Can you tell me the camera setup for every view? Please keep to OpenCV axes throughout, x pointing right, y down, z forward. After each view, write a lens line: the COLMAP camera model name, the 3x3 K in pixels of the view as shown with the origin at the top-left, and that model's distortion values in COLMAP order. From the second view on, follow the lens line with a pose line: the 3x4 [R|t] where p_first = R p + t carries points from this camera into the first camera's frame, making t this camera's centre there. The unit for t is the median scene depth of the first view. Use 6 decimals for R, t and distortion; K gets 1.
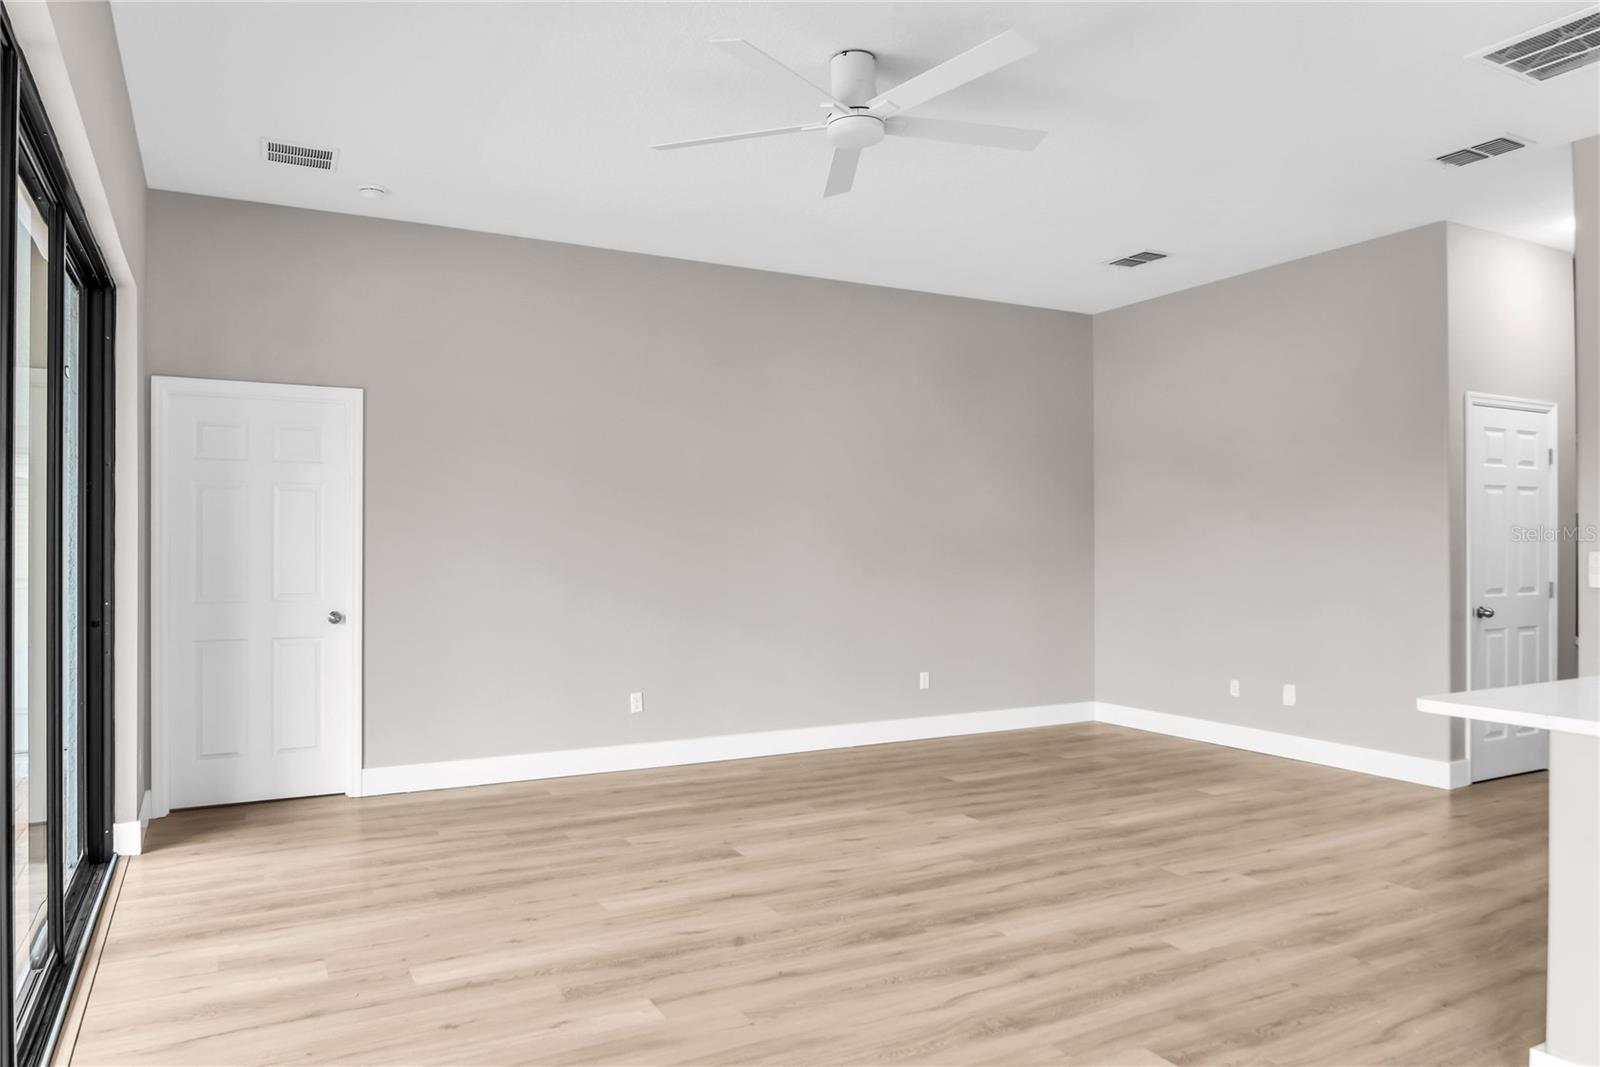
lens RADIAL K [[1071.0, 0, 800.0], [0, 1071.0, 533.5], [0, 0, 1]] dist [-0.025177, 0.001866]
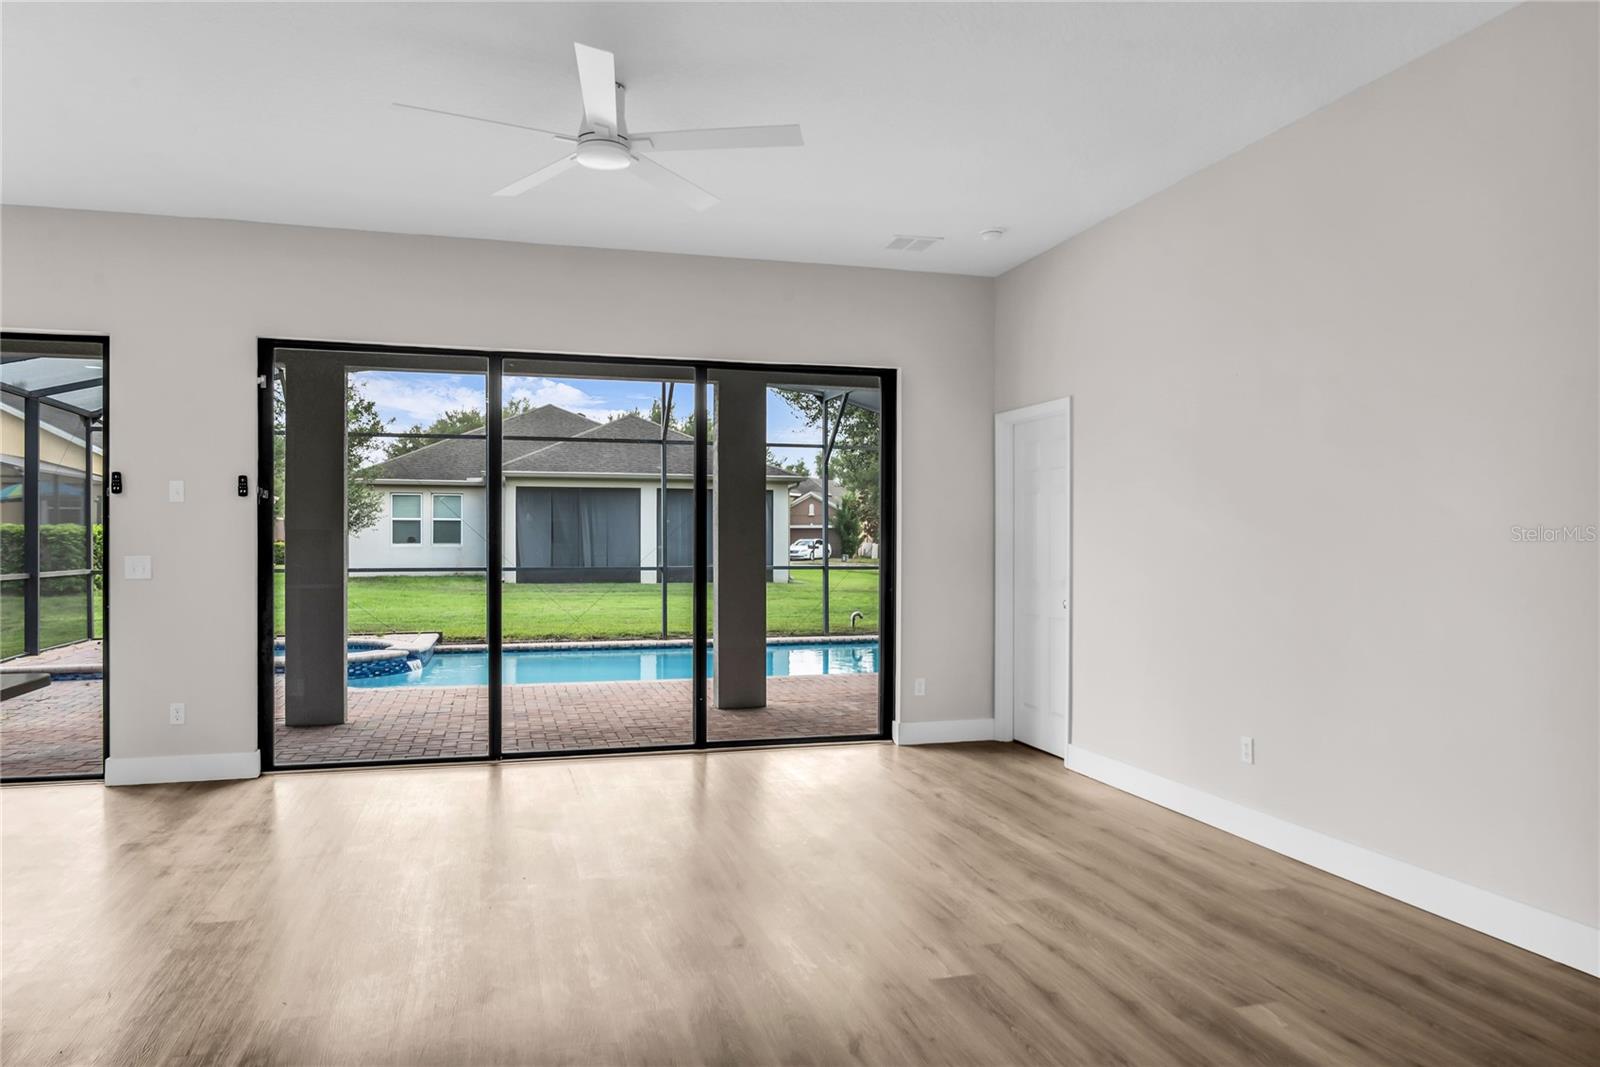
lens RADIAL K [[1089.5, 0, 797.5], [0, 1089.5, 548.7], [0, 0, 1]] dist [-0.006080, 0.004558]
pose [[-0.217524, 0.008954, -0.976014, 0.791254], [0.011333, 0.999914, 0.006647, 0.009778], [0.975989, -0.009615, -0.217607, 1.041582]]
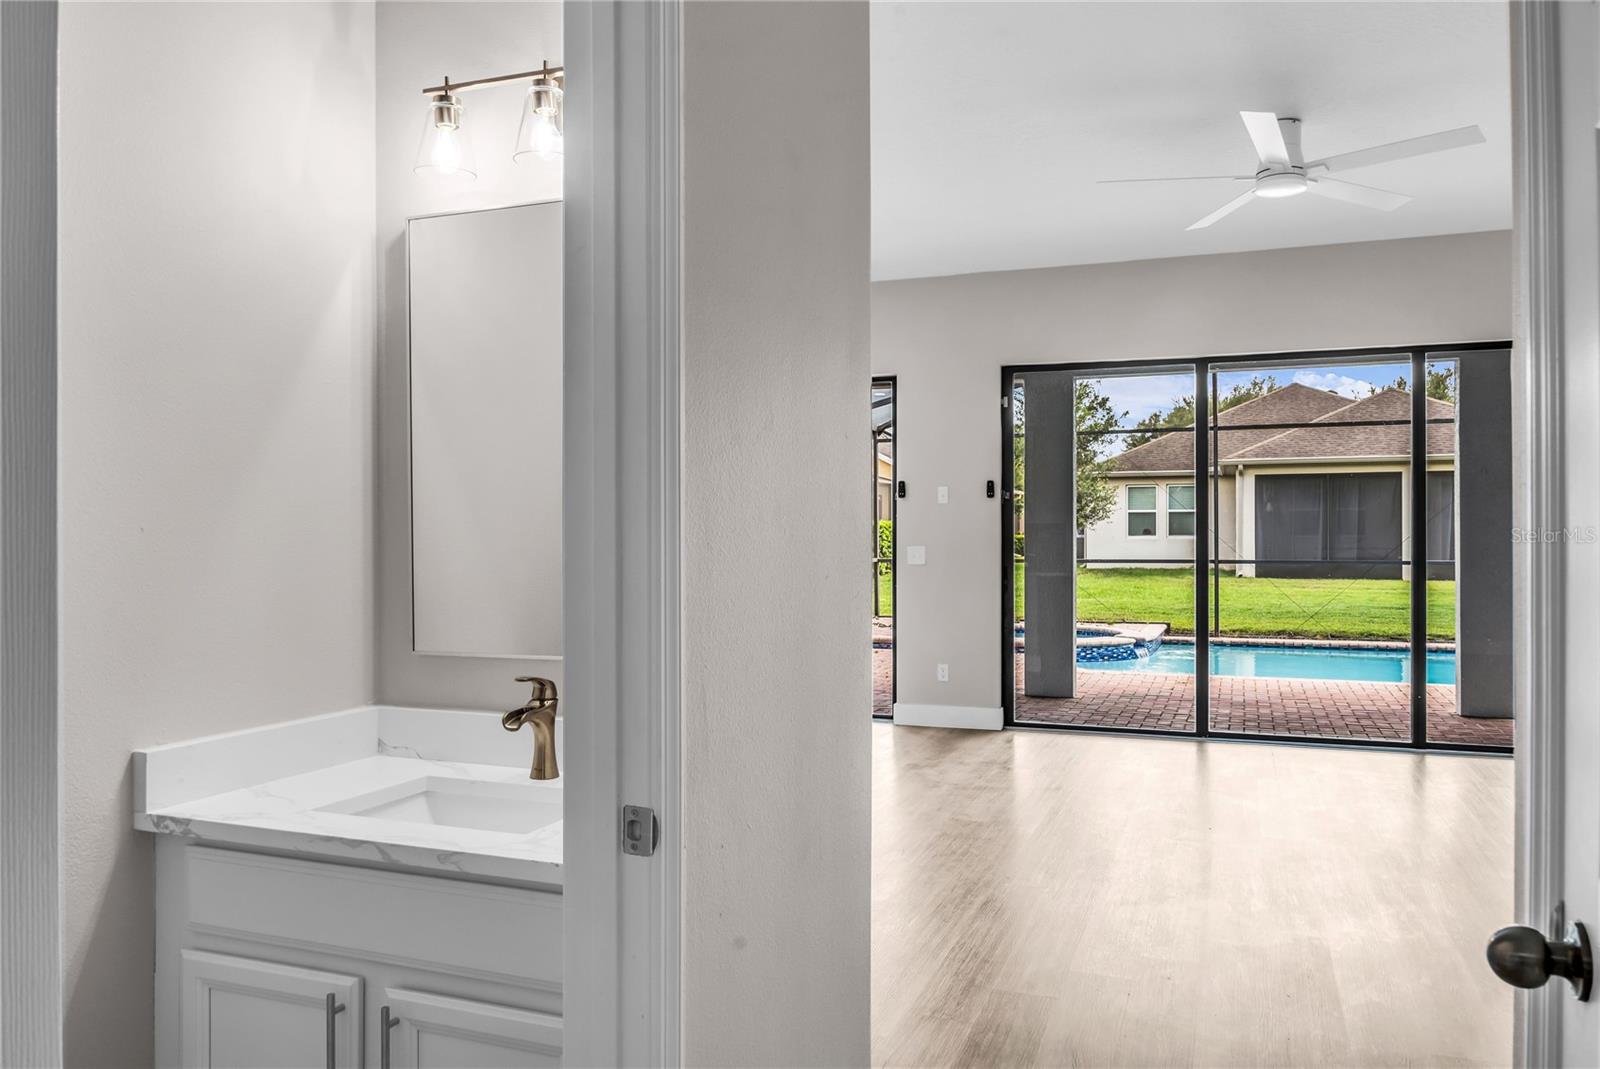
lens RADIAL K [[1135.3, 0, 800.0], [0, 1135.3, 534.5], [0, 0, 1]] dist [-0.035584, 0.000148]
pose [[-0.757479, 0.005275, -0.652838, 0.955847], [0.013023, 0.999890, -0.007031, 0.009756], [0.652730, -0.013827, -0.757465, 1.183445]]
